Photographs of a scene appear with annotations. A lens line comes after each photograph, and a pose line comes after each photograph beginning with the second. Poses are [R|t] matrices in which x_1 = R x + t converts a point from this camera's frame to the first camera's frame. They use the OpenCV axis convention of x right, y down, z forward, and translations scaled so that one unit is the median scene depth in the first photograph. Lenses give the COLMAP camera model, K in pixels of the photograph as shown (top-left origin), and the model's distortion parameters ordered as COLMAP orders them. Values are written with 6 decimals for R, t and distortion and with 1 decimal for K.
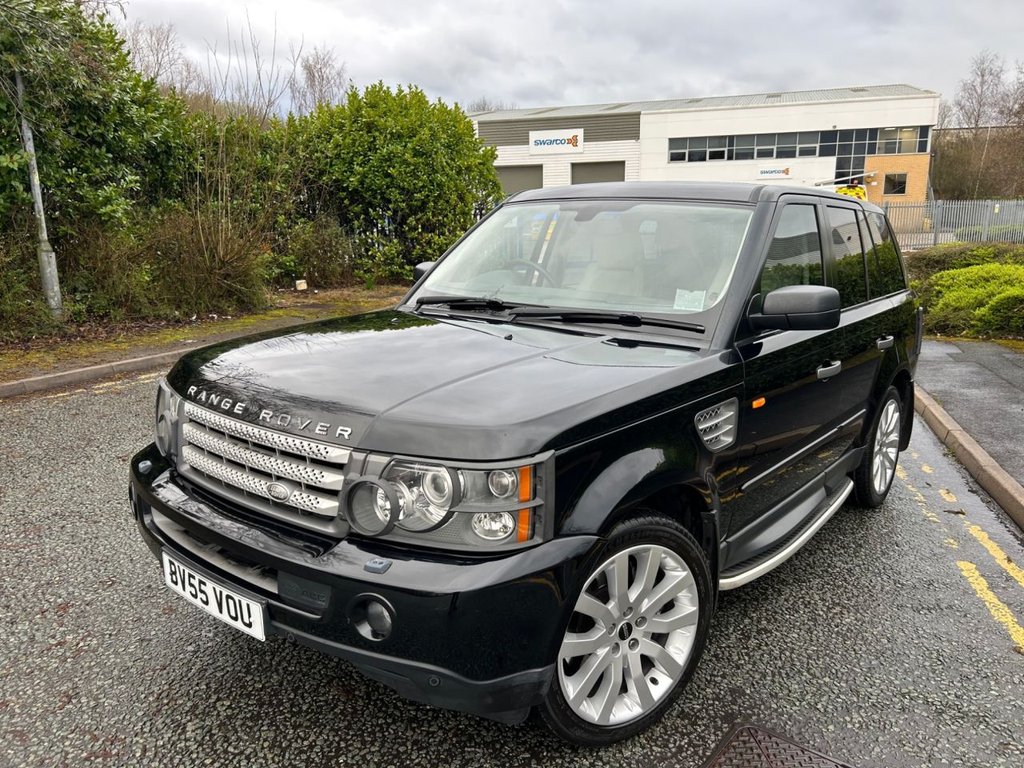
lens RADIAL K [[748.8, 0, 511.6], [0, 748.8, 386.3], [0, 0, 1]] dist [0.030551, -0.022835]
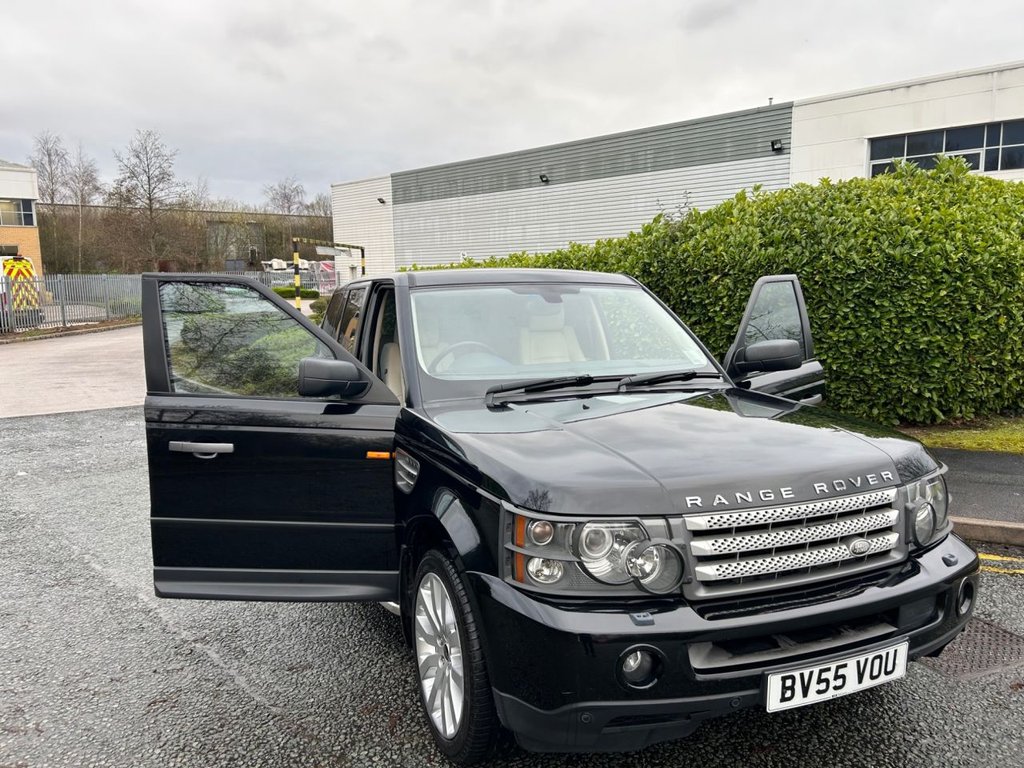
lens RADIAL K [[742.4, 0, 512.0], [0, 742.4, 384.0], [0, 0, 1]] dist [0.030692, -0.020096]
pose [[0.499450, -0.119388, 0.858077, -0.831309], [0.200256, 0.979545, 0.019728, -0.123879], [-0.842880, 0.161982, 0.513142, 0.460303]]
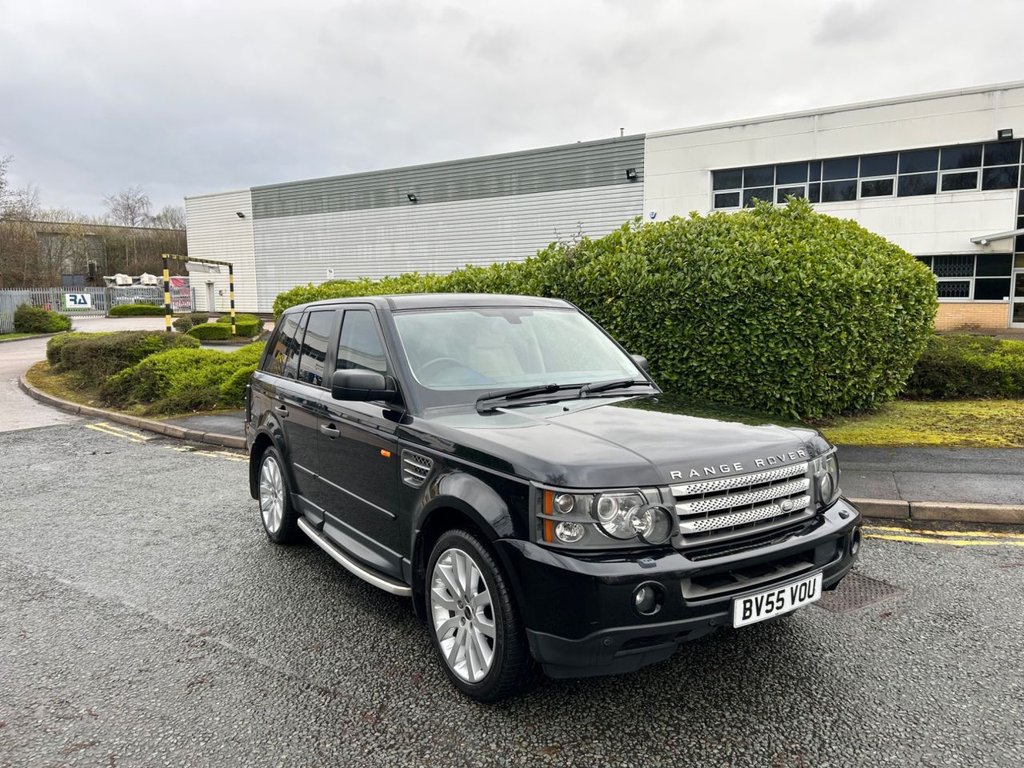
lens RADIAL K [[737.2, 0, 506.9], [0, 737.2, 387.5], [0, 0, 1]] dist [0.046936, -0.047173]
pose [[0.339185, -0.112407, 0.933980, -1.037692], [0.215075, 0.975805, 0.039334, -0.150417], [-0.915804, 0.187534, 0.355154, 0.524156]]
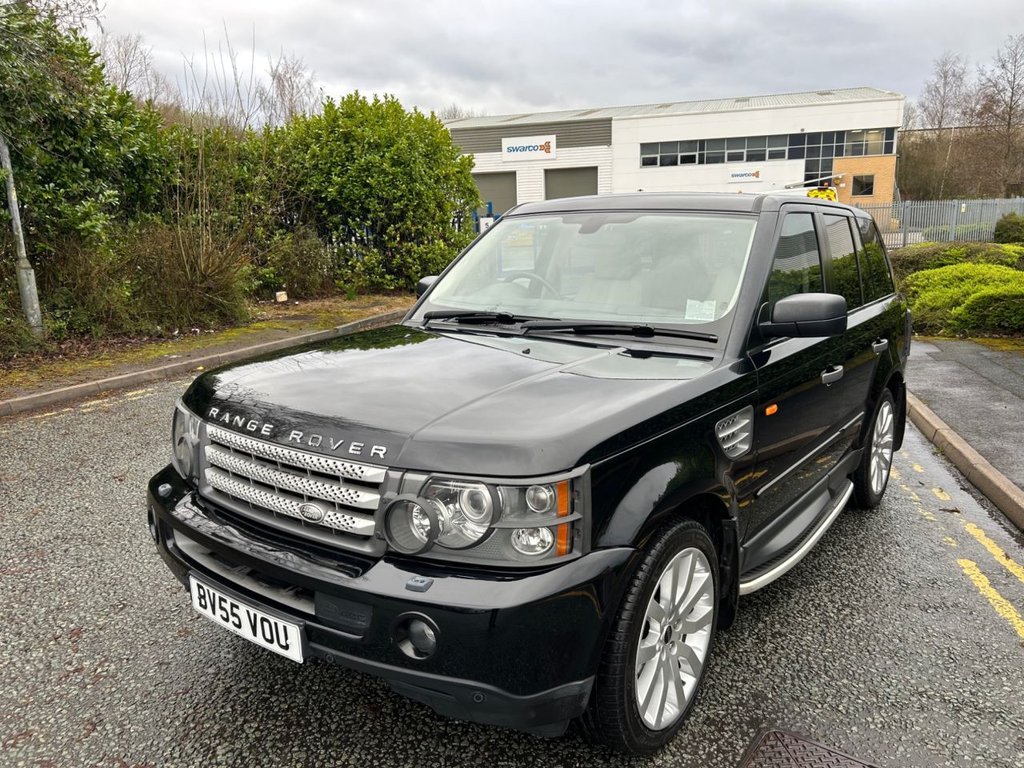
lens RADIAL K [[750.3, 0, 510.0], [0, 750.3, 384.3], [0, 0, 1]] dist [0.032834, -0.025695]
pose [[0.999370, -0.022062, 0.027804, -0.037769], [0.022371, 0.999691, -0.010833, -0.007120], [-0.027556, 0.011448, 0.999555, -0.007391]]
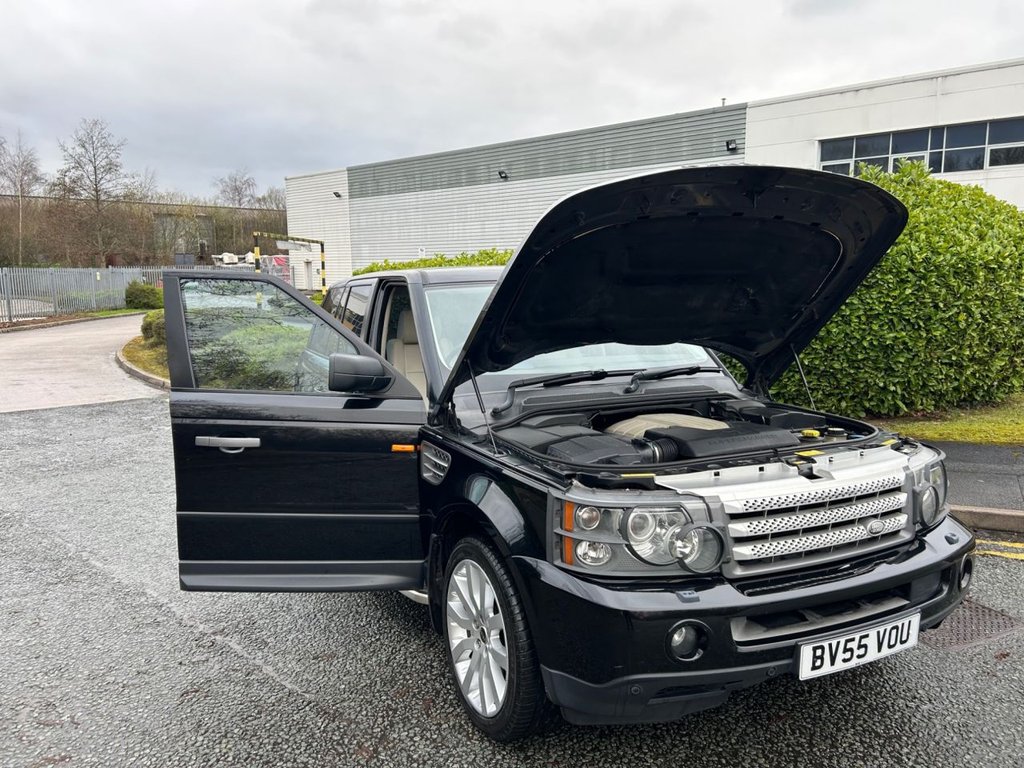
lens RADIAL K [[742.4, 0, 512.0], [0, 742.4, 384.0], [0, 0, 1]] dist [0.030692, -0.020096]
pose [[0.447281, -0.125841, 0.885496, -0.895543], [0.202007, 0.978683, 0.037046, -0.138247], [-0.871282, 0.162306, 0.463167, 0.509759]]
